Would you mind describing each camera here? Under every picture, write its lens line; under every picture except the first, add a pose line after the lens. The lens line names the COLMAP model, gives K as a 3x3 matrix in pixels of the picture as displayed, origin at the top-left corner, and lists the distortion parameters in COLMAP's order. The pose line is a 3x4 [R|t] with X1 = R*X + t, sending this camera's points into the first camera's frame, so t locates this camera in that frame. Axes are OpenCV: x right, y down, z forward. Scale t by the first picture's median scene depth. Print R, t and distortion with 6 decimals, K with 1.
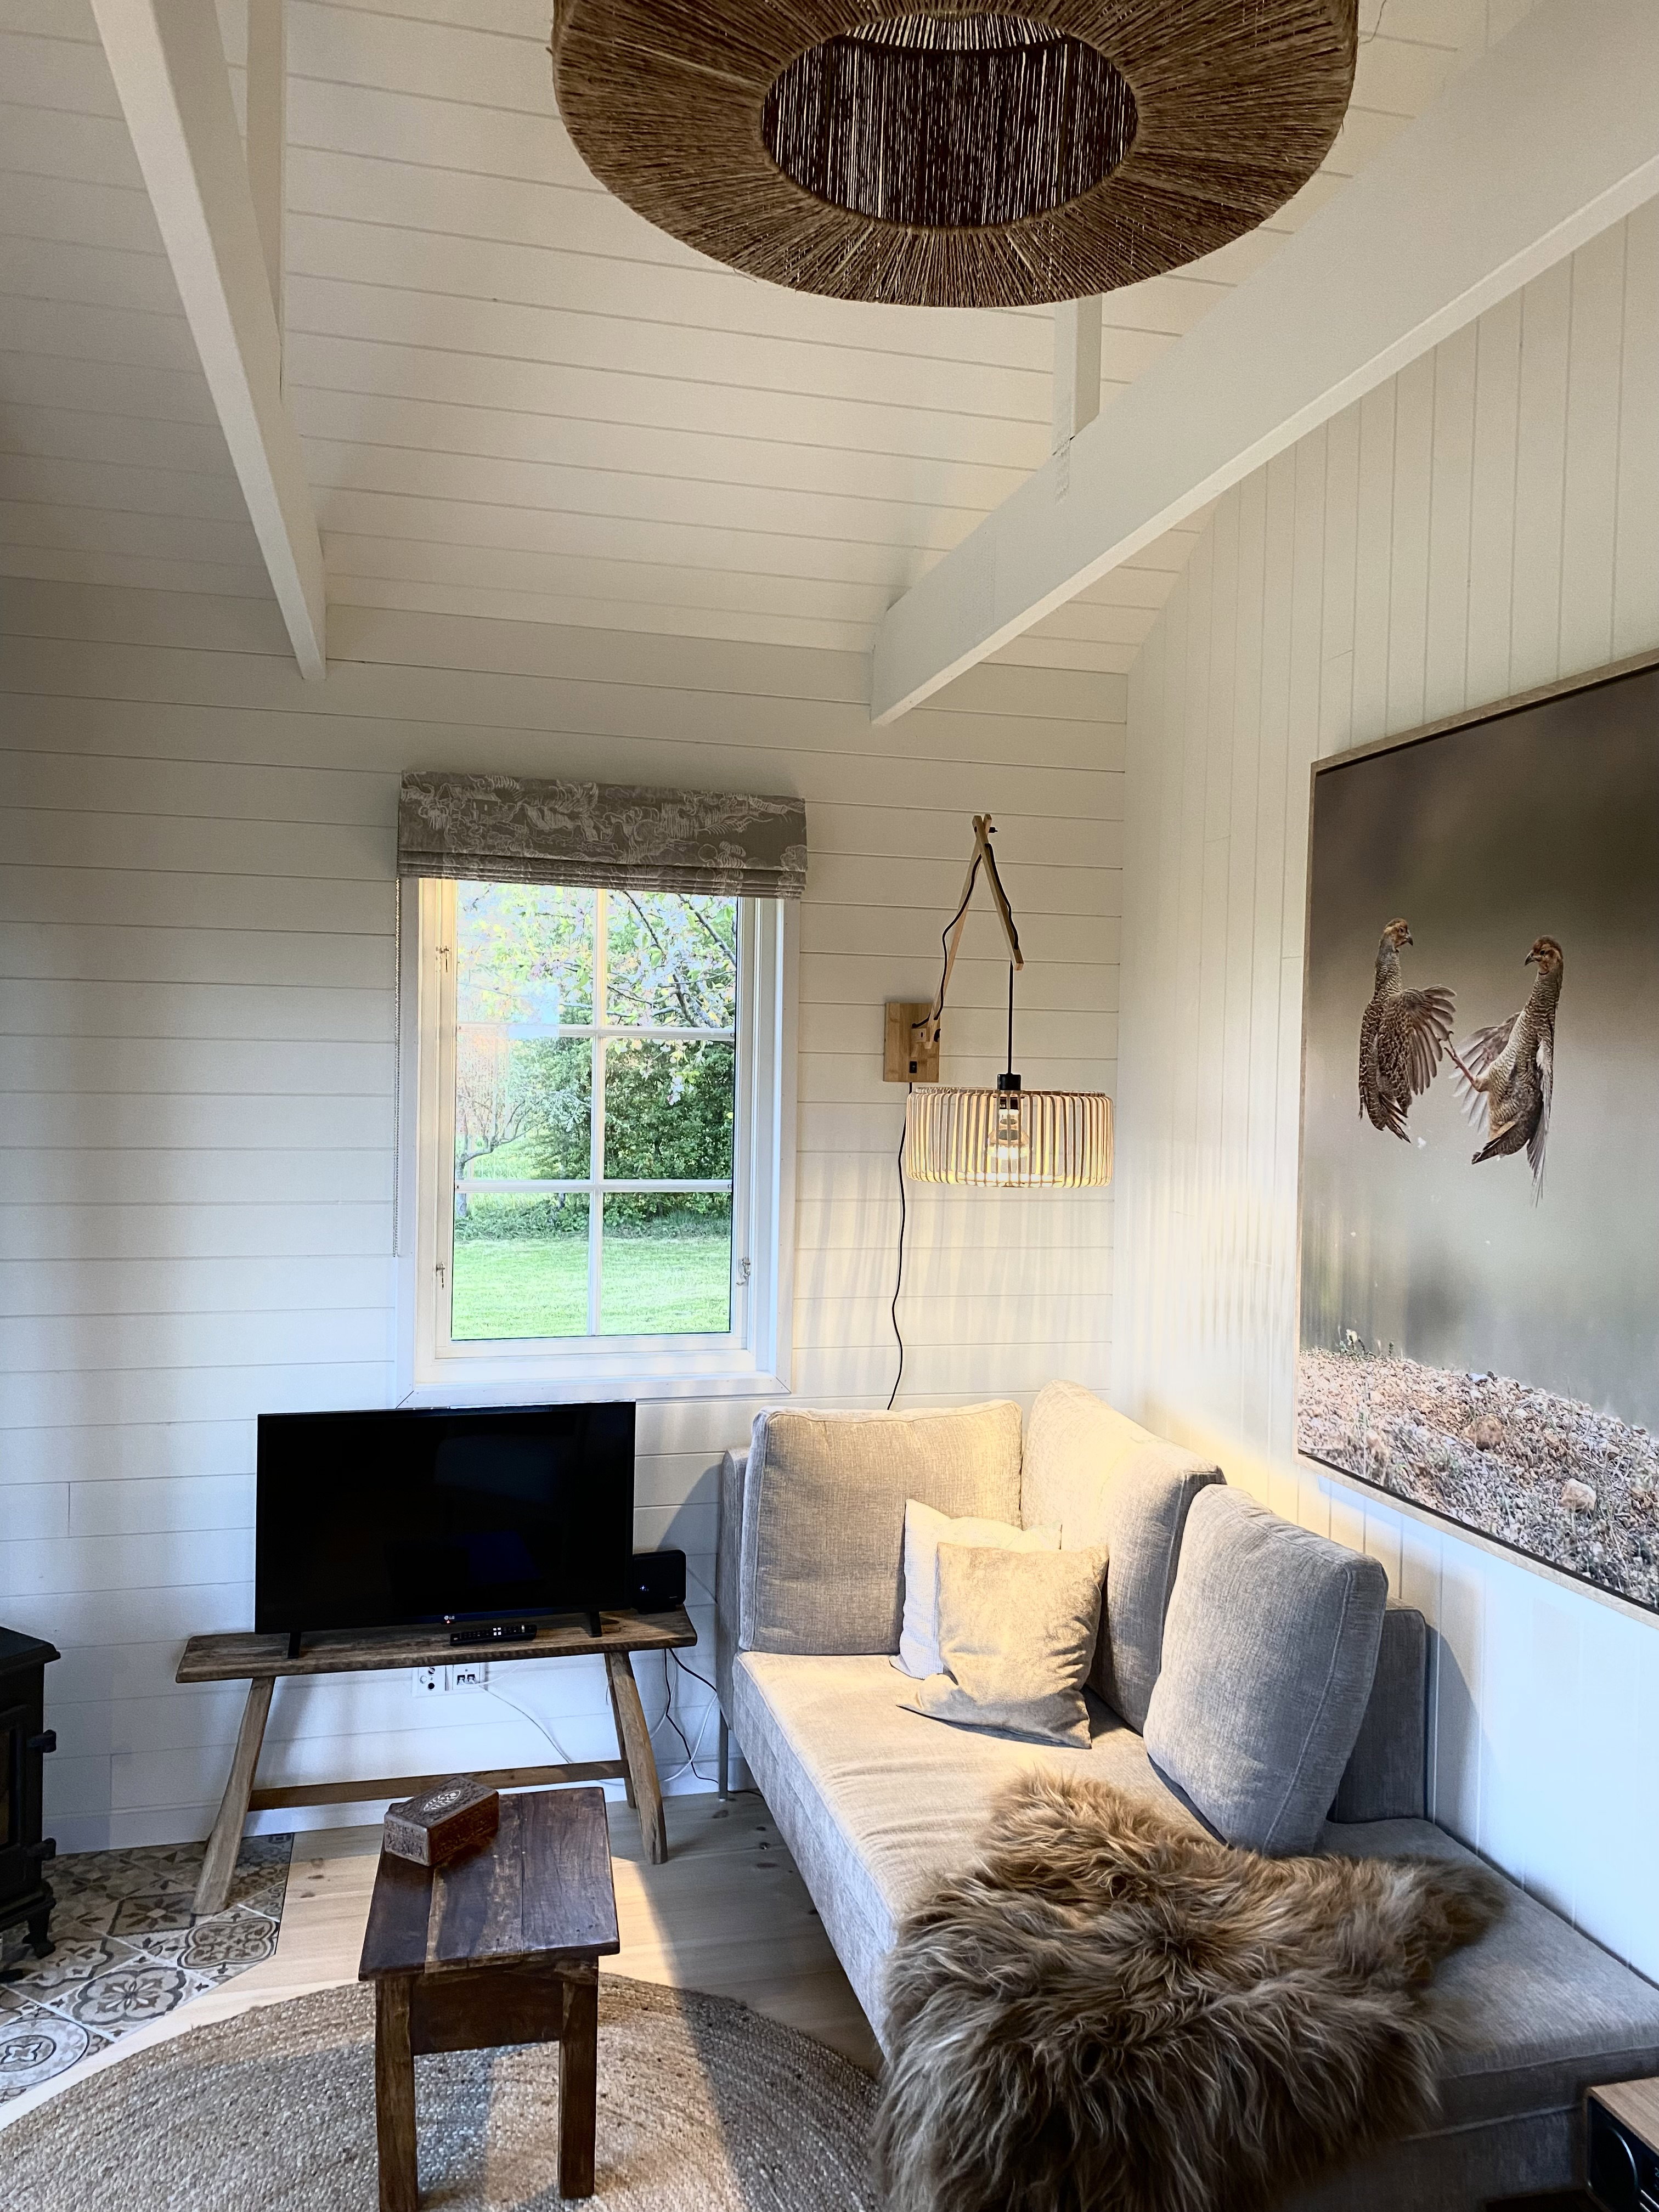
lens RADIAL K [[1726.3, 0, 857.4], [0, 1726.3, 1107.7], [0, 0, 1]] dist [0.028725, -0.000075]
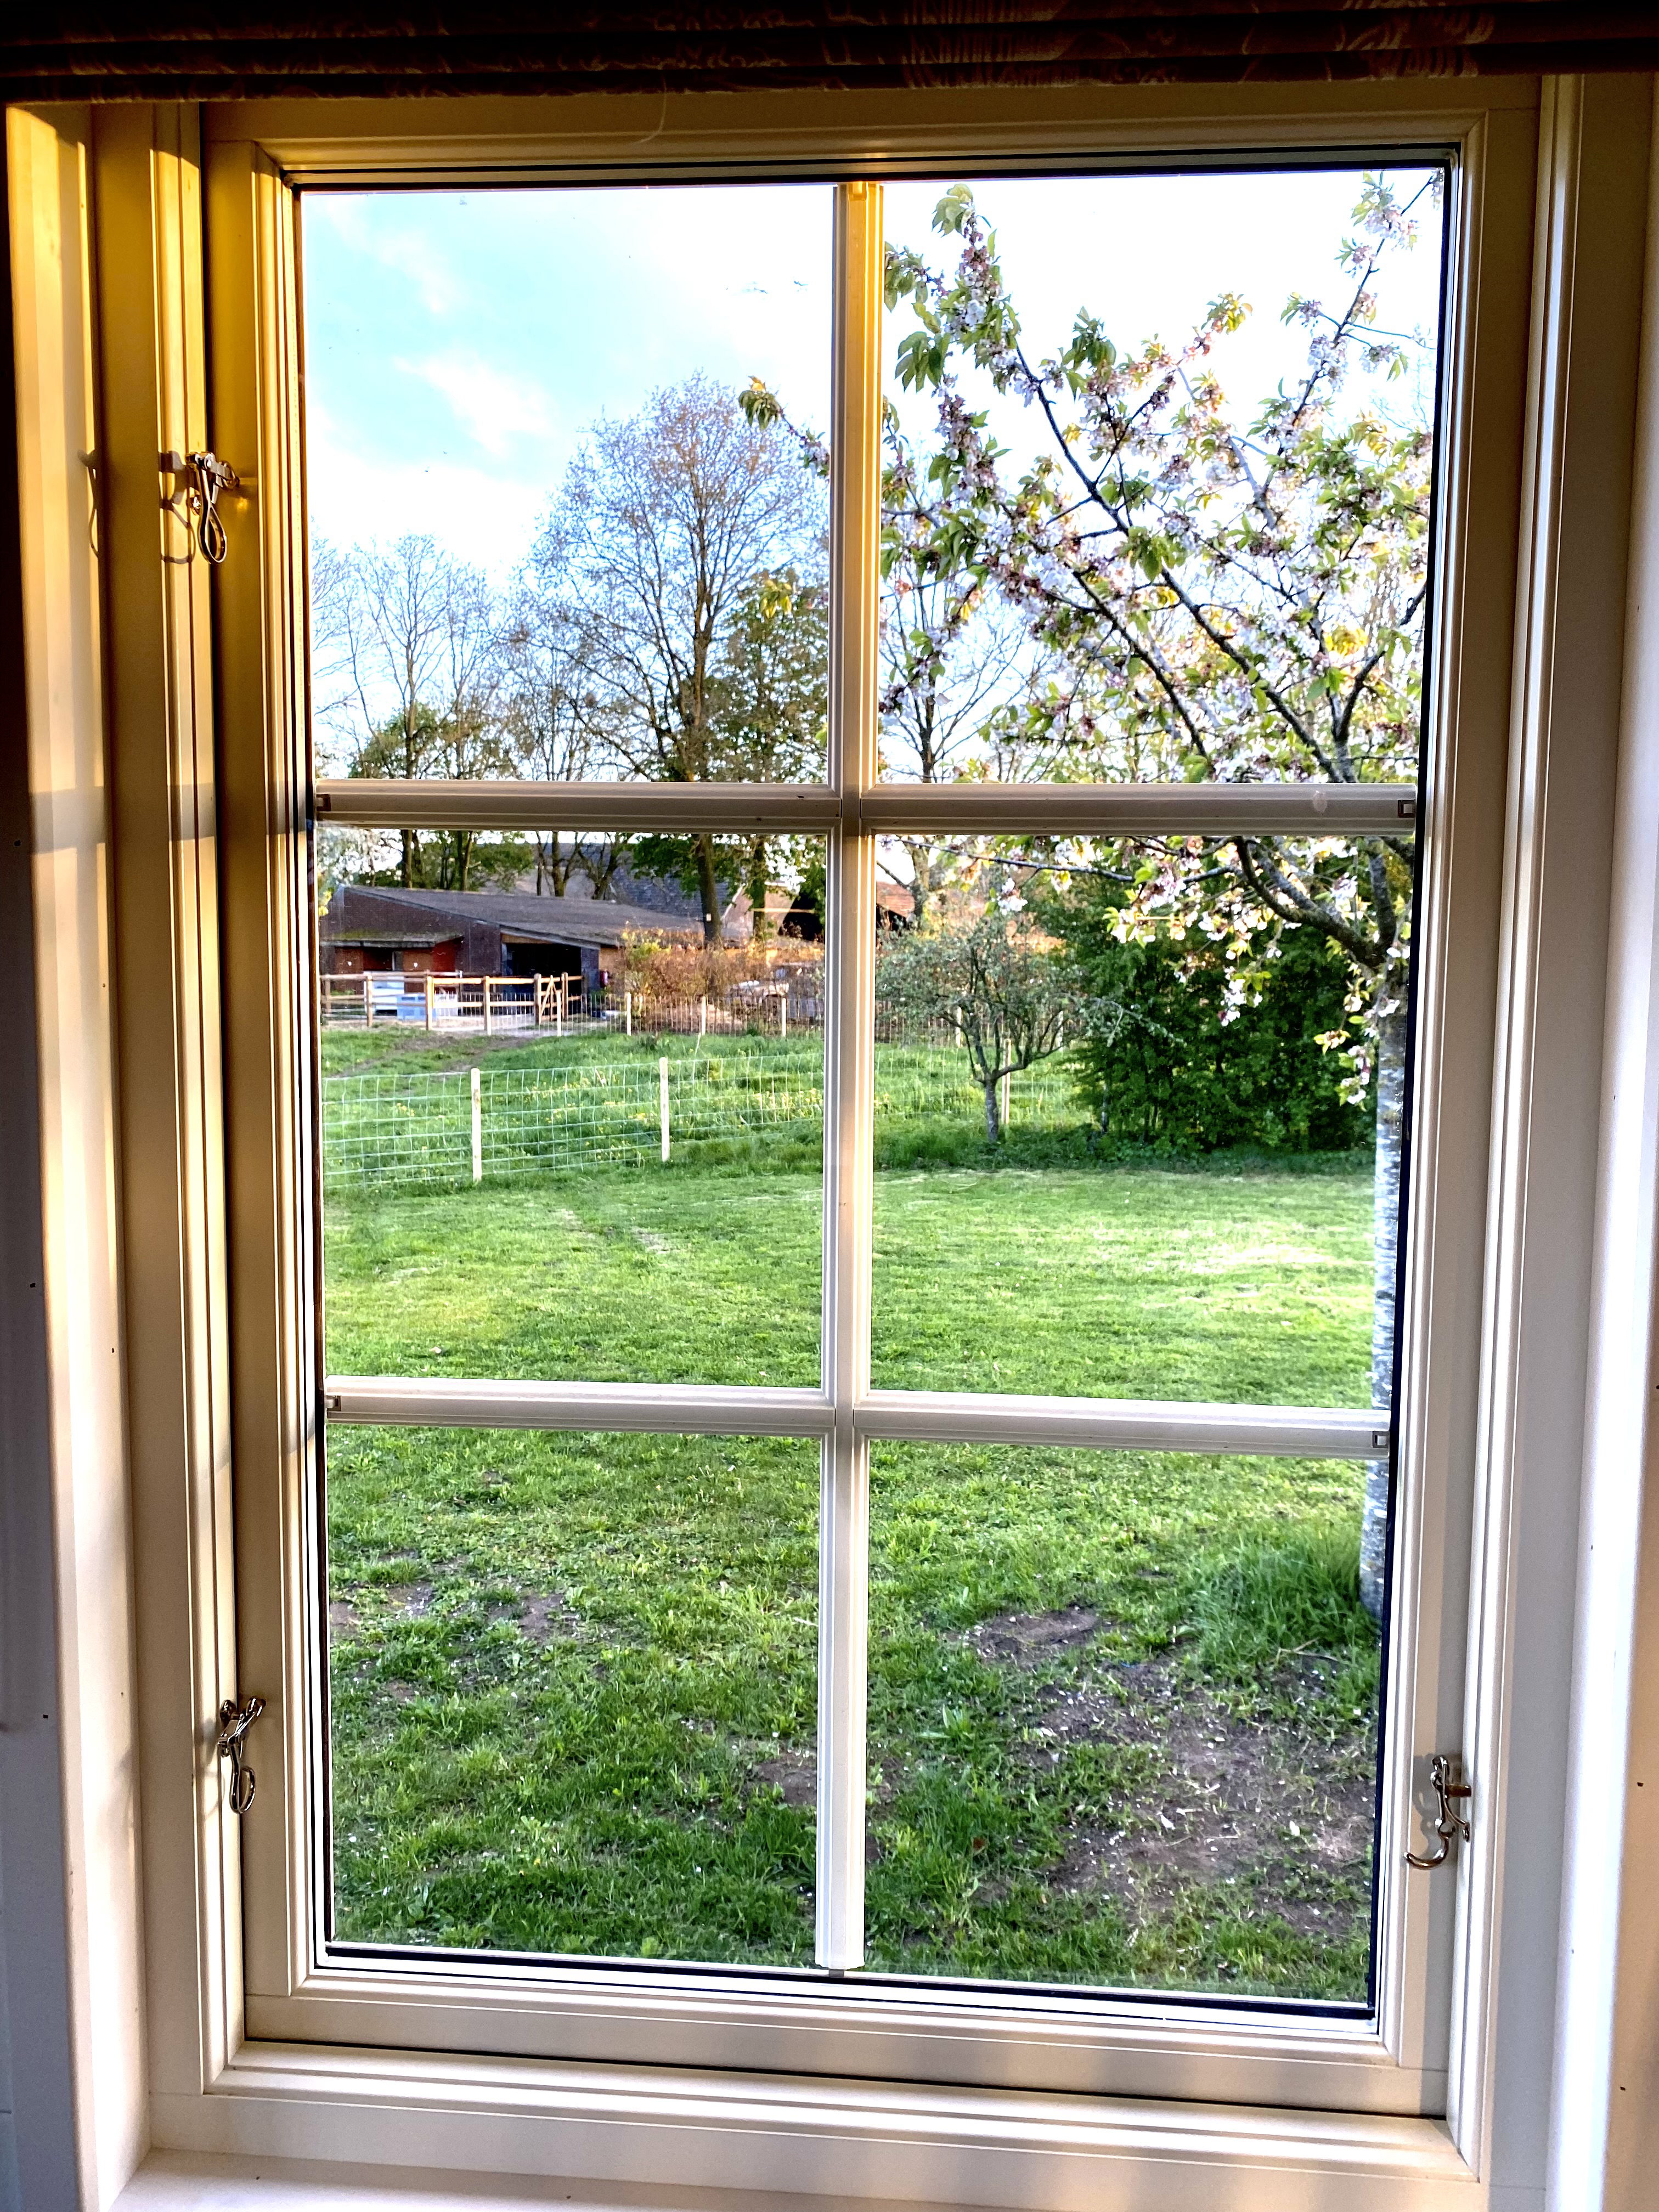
lens RADIAL K [[1718.8, 0, 834.6], [0, 1718.8, 1116.8], [0, 0, 1]] dist [0.050657, -0.032583]
pose [[0.942739, 0.020075, -0.332927, -0.094050], [0.000648, 0.998075, 0.062019, -0.023020], [0.333531, -0.058684, 0.940911, 1.065165]]
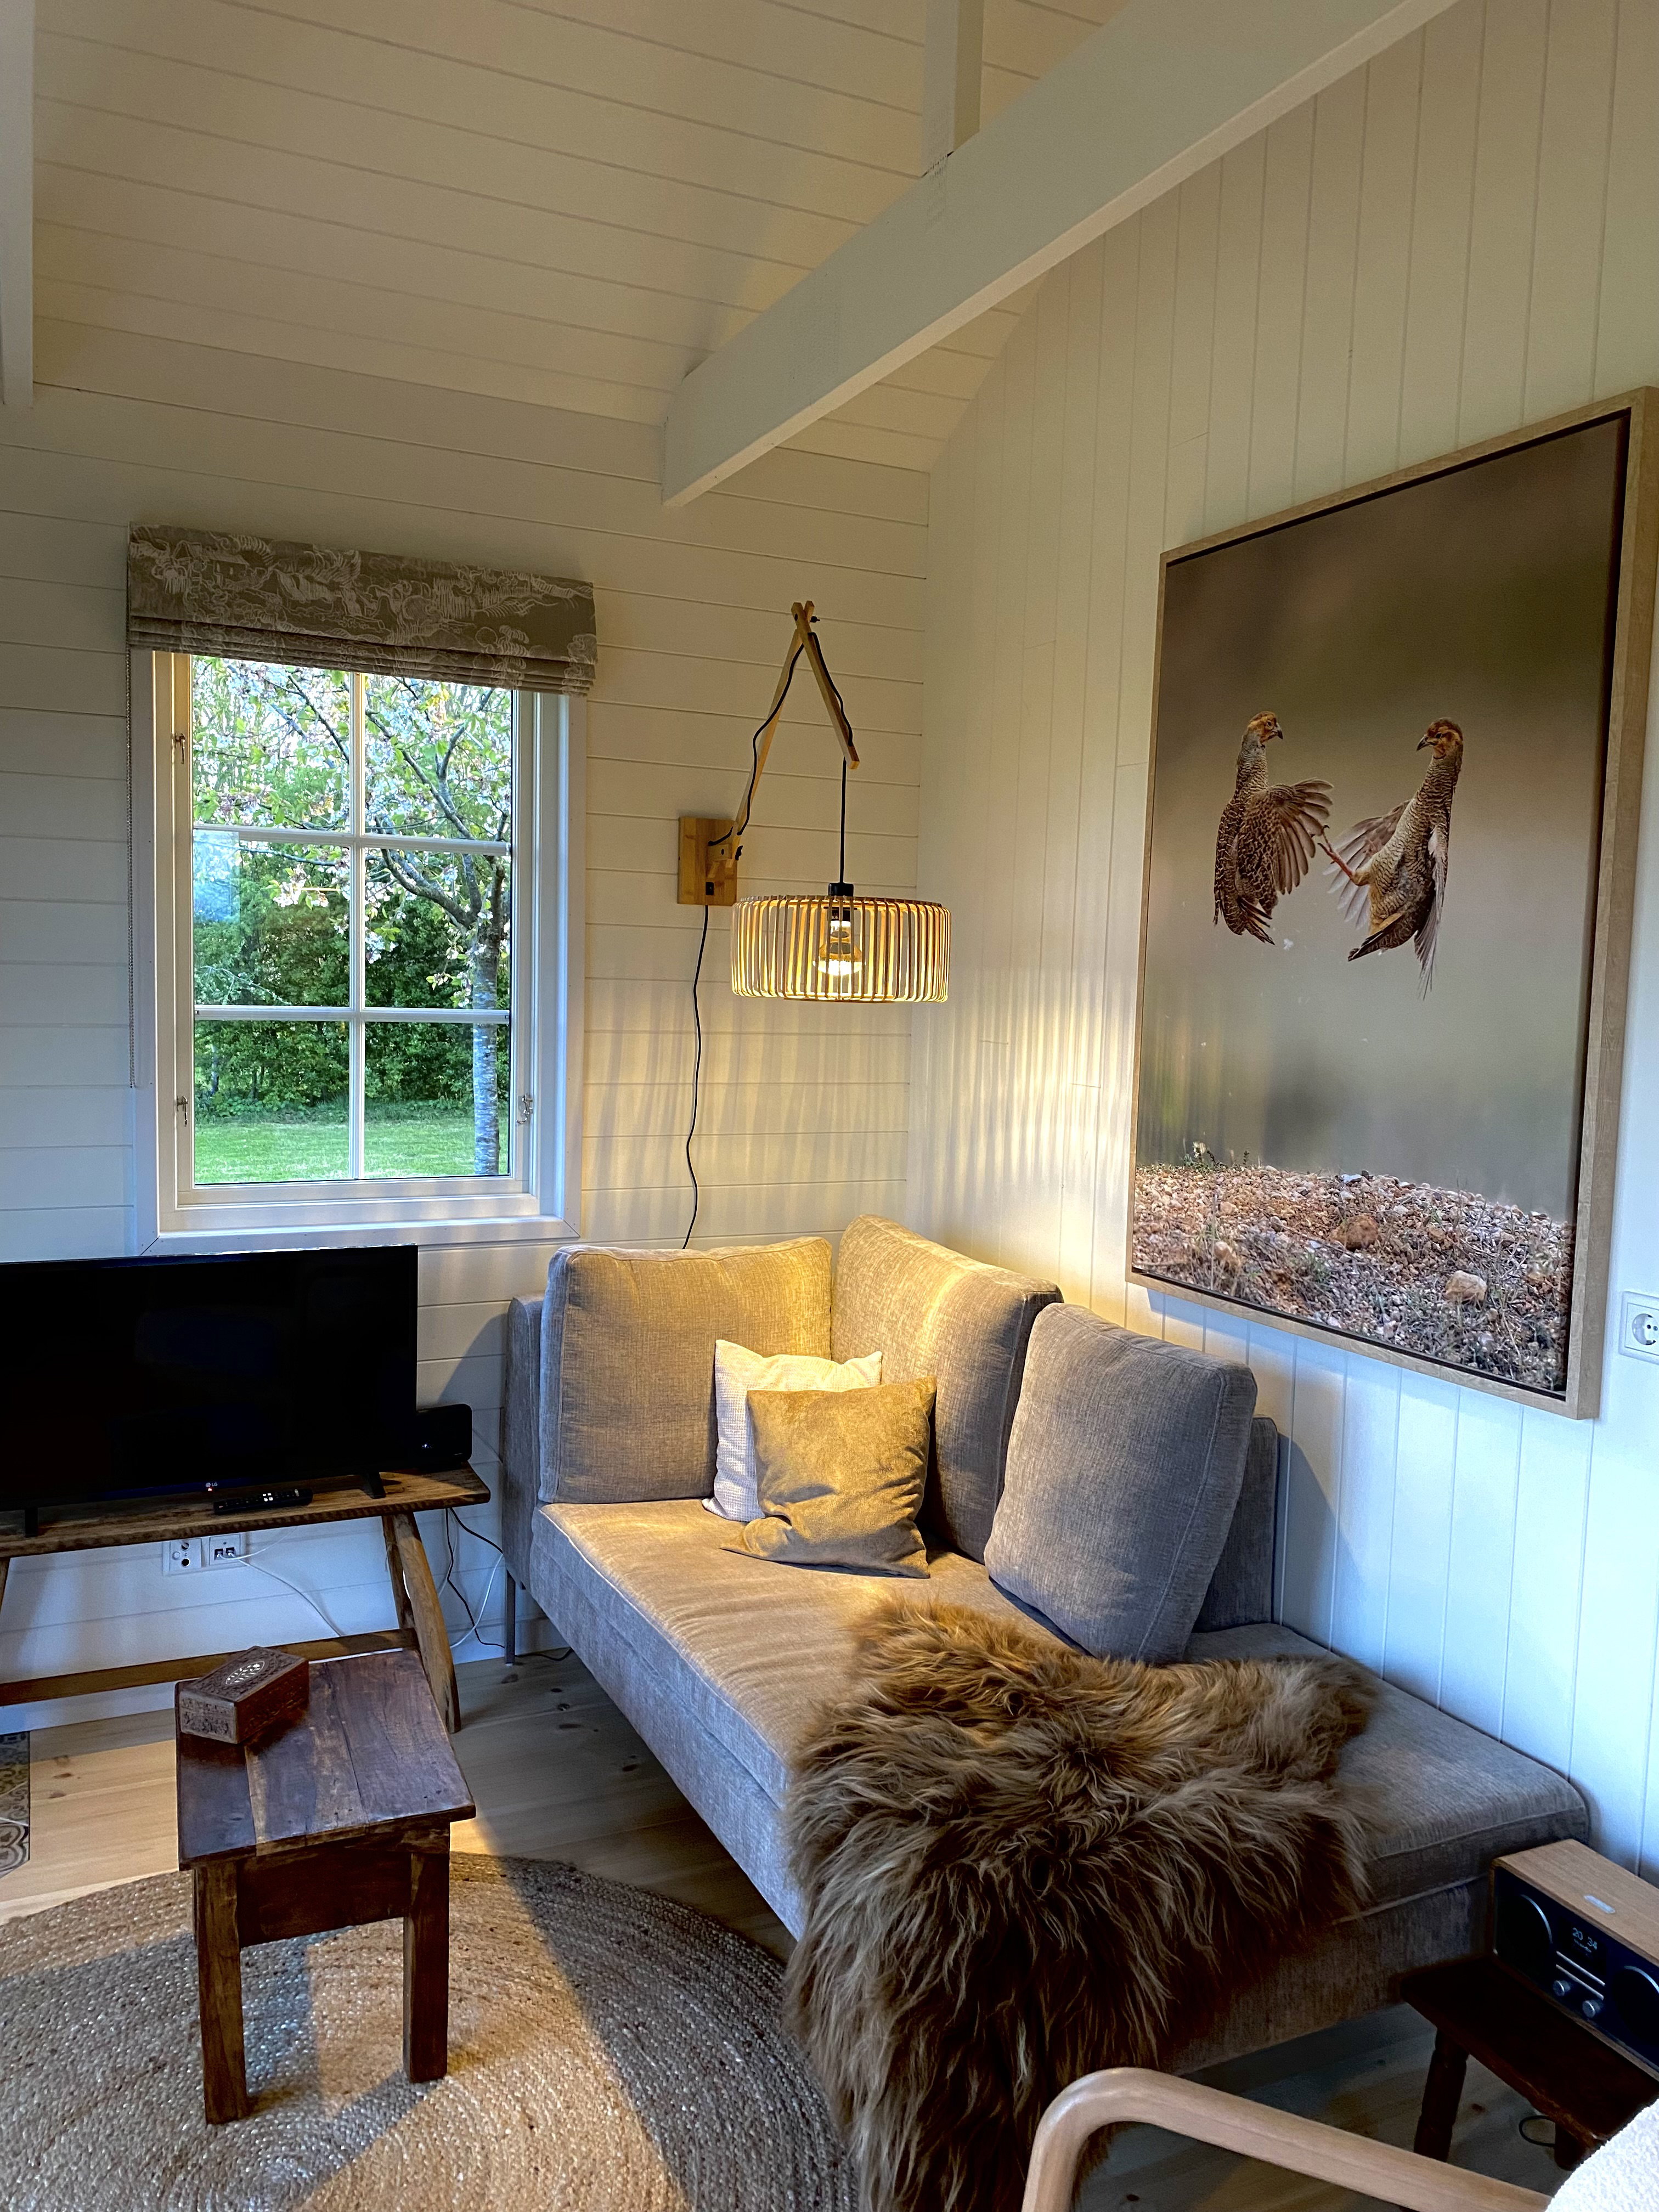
lens RADIAL K [[1718.8, 0, 834.6], [0, 1718.8, 1116.8], [0, 0, 1]] dist [0.050657, -0.032583]
pose [[0.982729, -0.007931, 0.184882, -0.103806], [-0.004526, 0.997752, 0.066862, 0.053215], [-0.184997, -0.066544, 0.980484, 0.090060]]
